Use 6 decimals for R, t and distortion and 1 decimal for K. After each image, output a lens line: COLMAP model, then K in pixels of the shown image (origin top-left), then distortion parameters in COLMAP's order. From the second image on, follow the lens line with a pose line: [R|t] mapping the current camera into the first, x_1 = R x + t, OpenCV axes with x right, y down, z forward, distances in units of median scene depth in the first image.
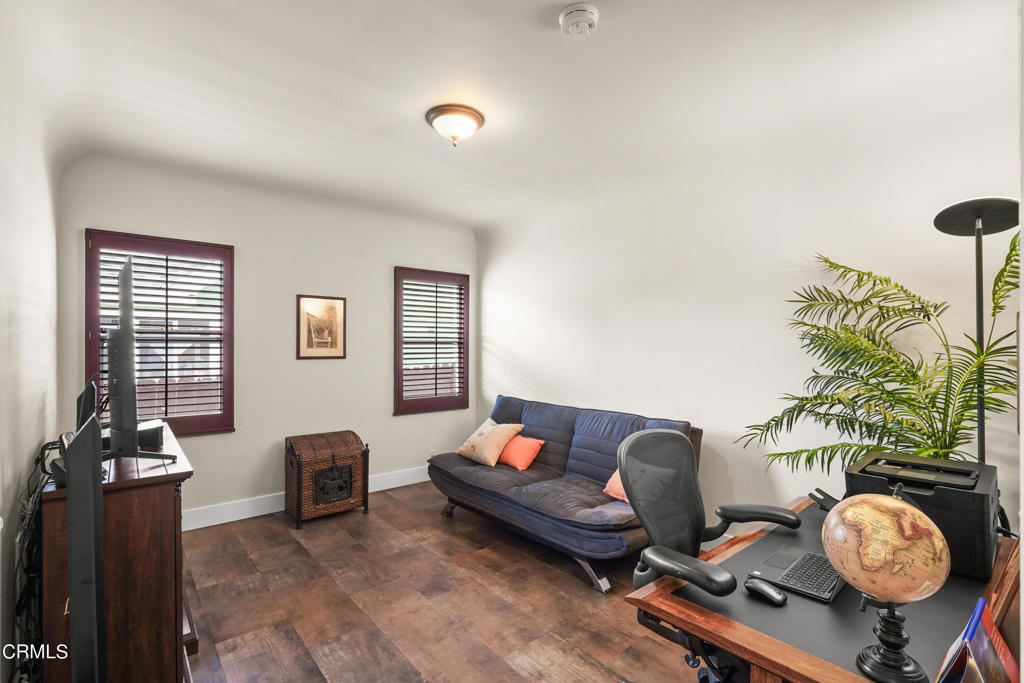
lens RADIAL K [[471.8, 0, 514.3], [0, 471.8, 346.7], [0, 0, 1]] dist [-0.001928, 0.000757]
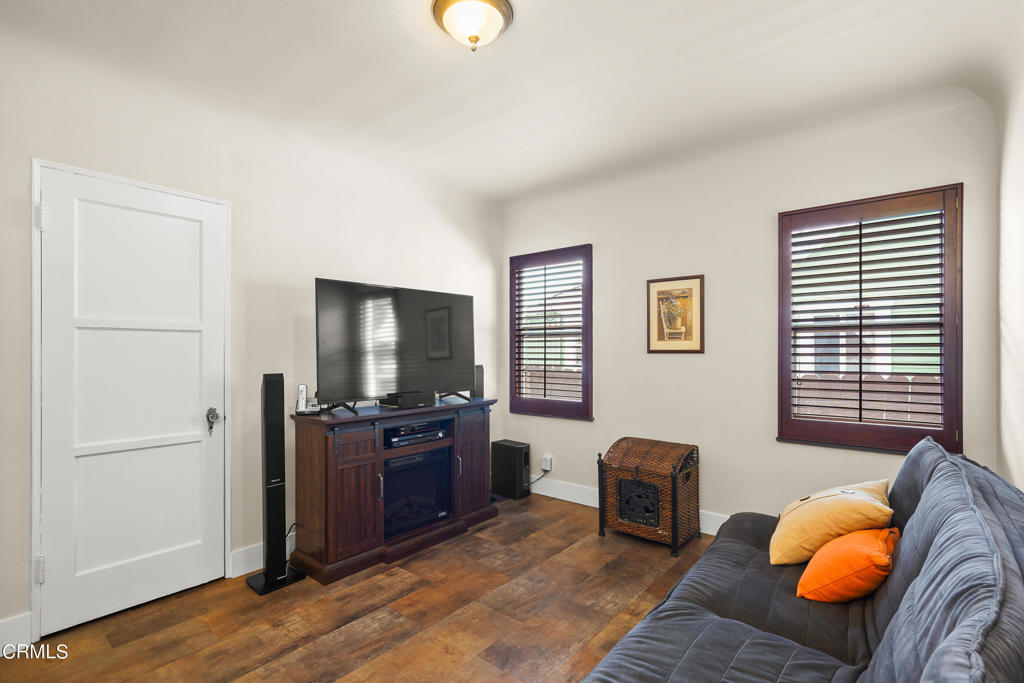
lens RADIAL K [[471.8, 0, 509.2], [0, 471.8, 353.3], [0, 0, 1]] dist [-0.001928, 0.000757]
pose [[0.170125, -0.002428, -0.985419, 0.409505], [-0.002424, 0.999993, -0.002883, 0.033608], [0.985419, 0.002879, 0.170118, 0.649191]]
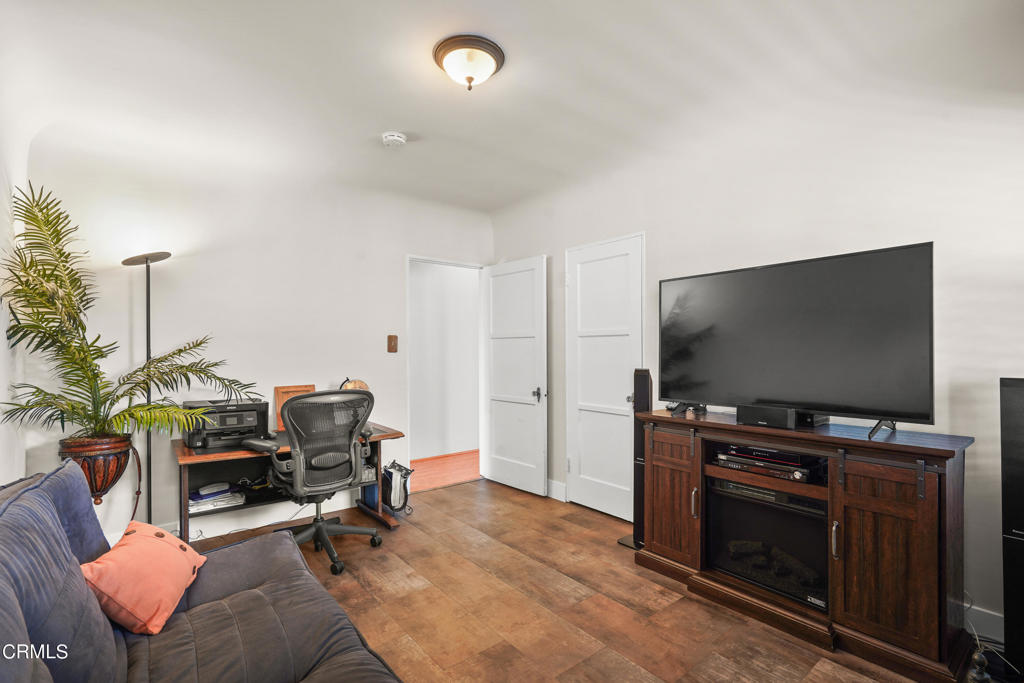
lens RADIAL K [[471.8, 0, 515.3], [0, 471.8, 345.0], [0, 0, 1]] dist [-0.001928, 0.000757]
pose [[-0.999683, 0.010143, 0.023061, -0.158758], [0.010141, 0.999949, -0.000201, 0.017674], [-0.023062, 0.000033, -0.999734, 1.283161]]
